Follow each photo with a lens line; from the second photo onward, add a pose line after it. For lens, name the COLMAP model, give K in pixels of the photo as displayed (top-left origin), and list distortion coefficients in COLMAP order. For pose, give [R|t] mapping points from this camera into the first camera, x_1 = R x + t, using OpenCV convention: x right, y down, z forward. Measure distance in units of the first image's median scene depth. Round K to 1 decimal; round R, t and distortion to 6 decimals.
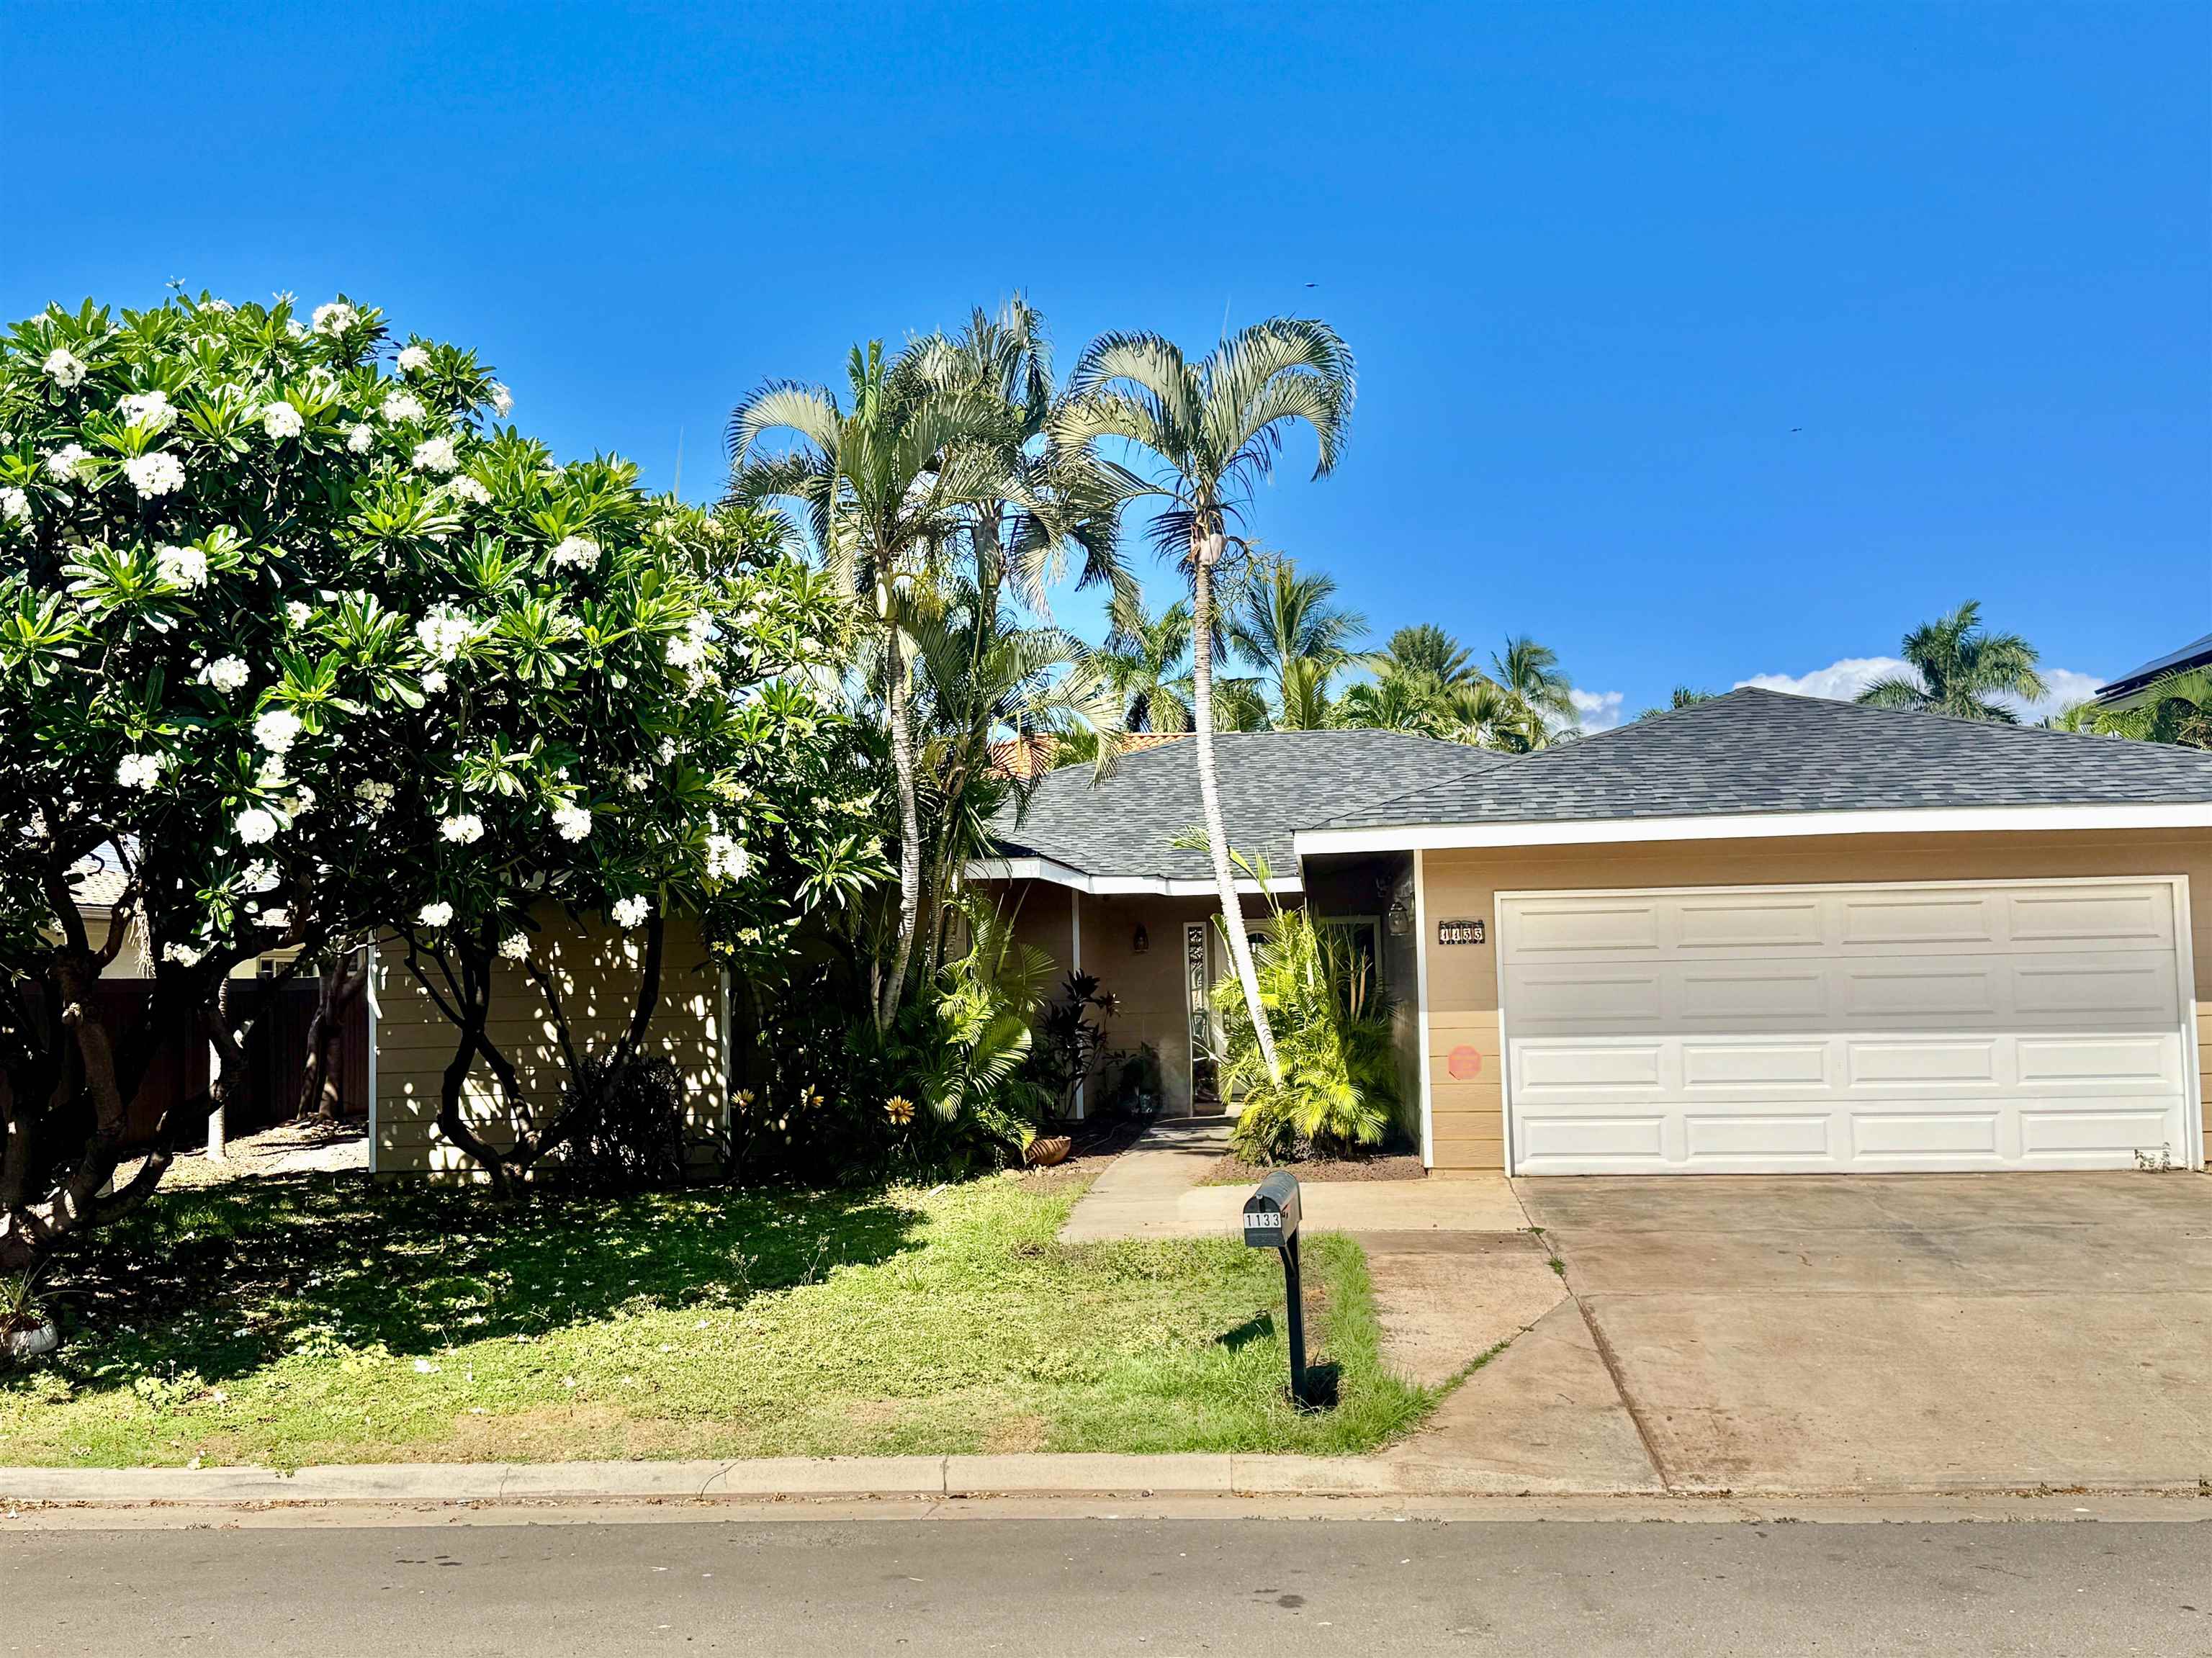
lens RADIAL K [[2238.1, 0, 1123.0], [0, 2238.1, 831.8], [0, 0, 1]] dist [0.087490, 0.000000]
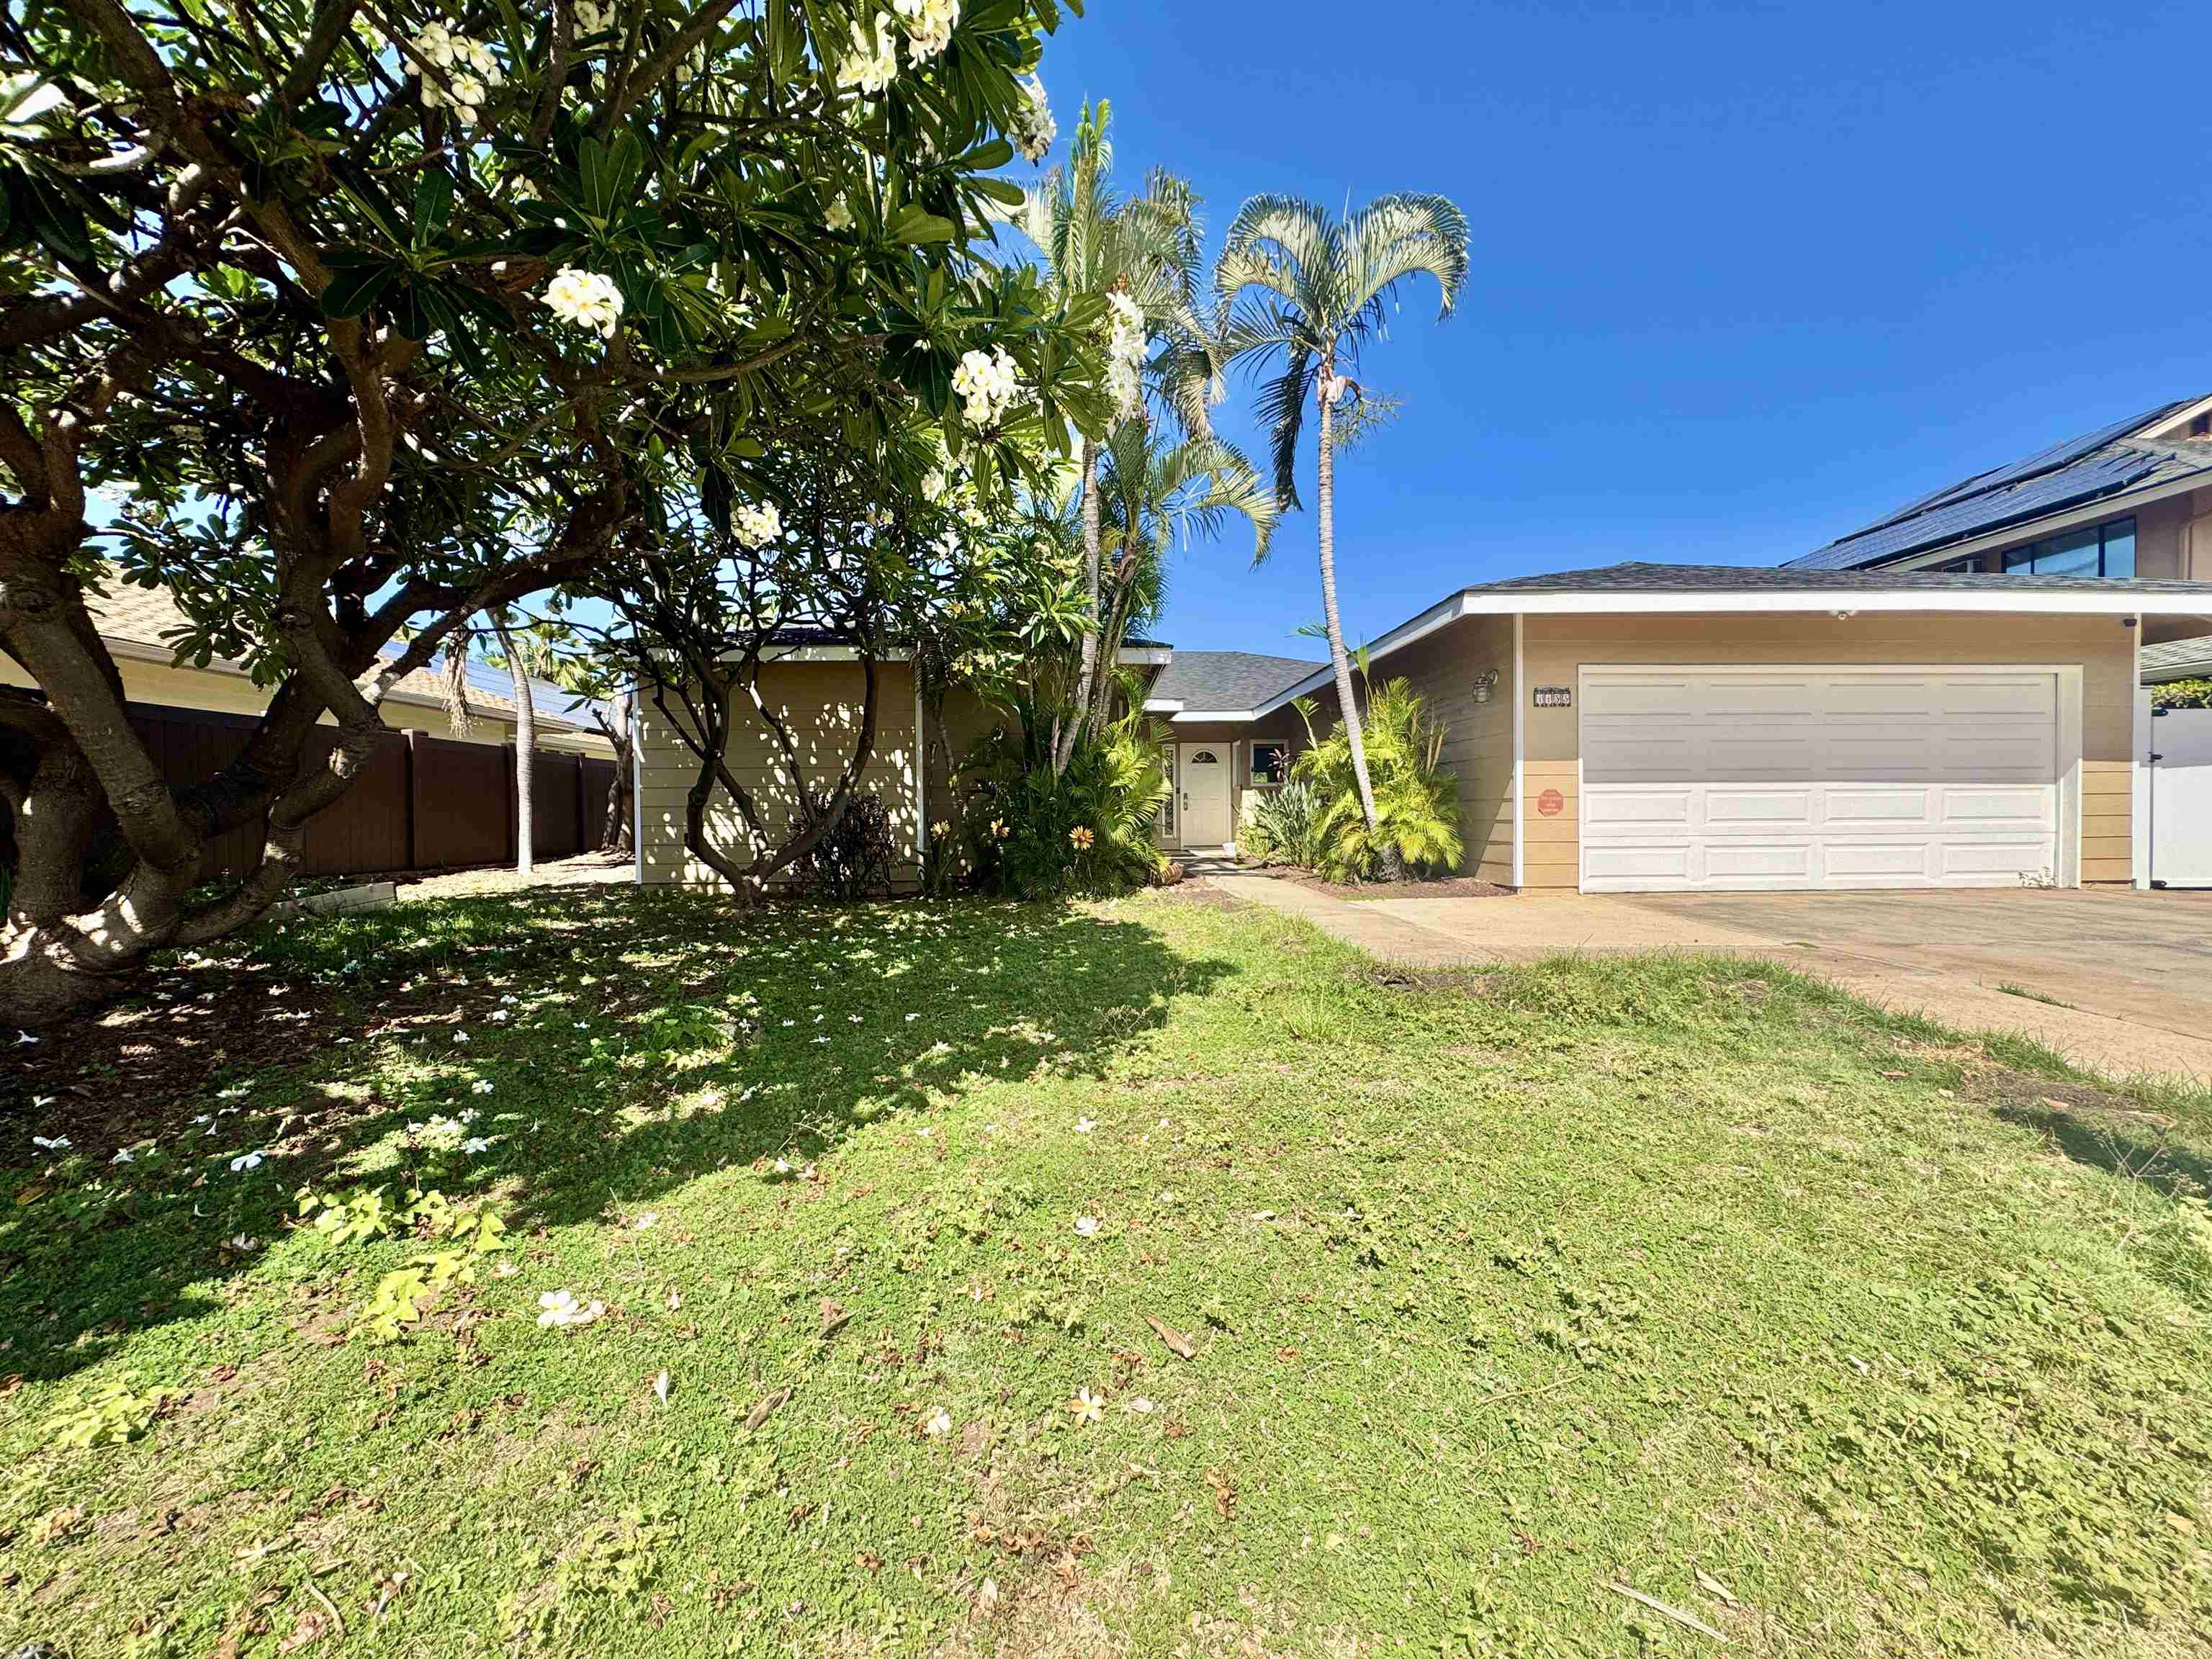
lens RADIAL K [[890.8, 0, 1105.8], [0, 890.8, 826.1], [0, 0, 1]] dist [-0.013218, 0.000433]
pose [[0.992615, 0.014535, 0.120430, -0.144275], [-0.023954, 0.996733, 0.077136, 0.080885], [-0.118915, -0.079451, 0.989721, 0.524696]]
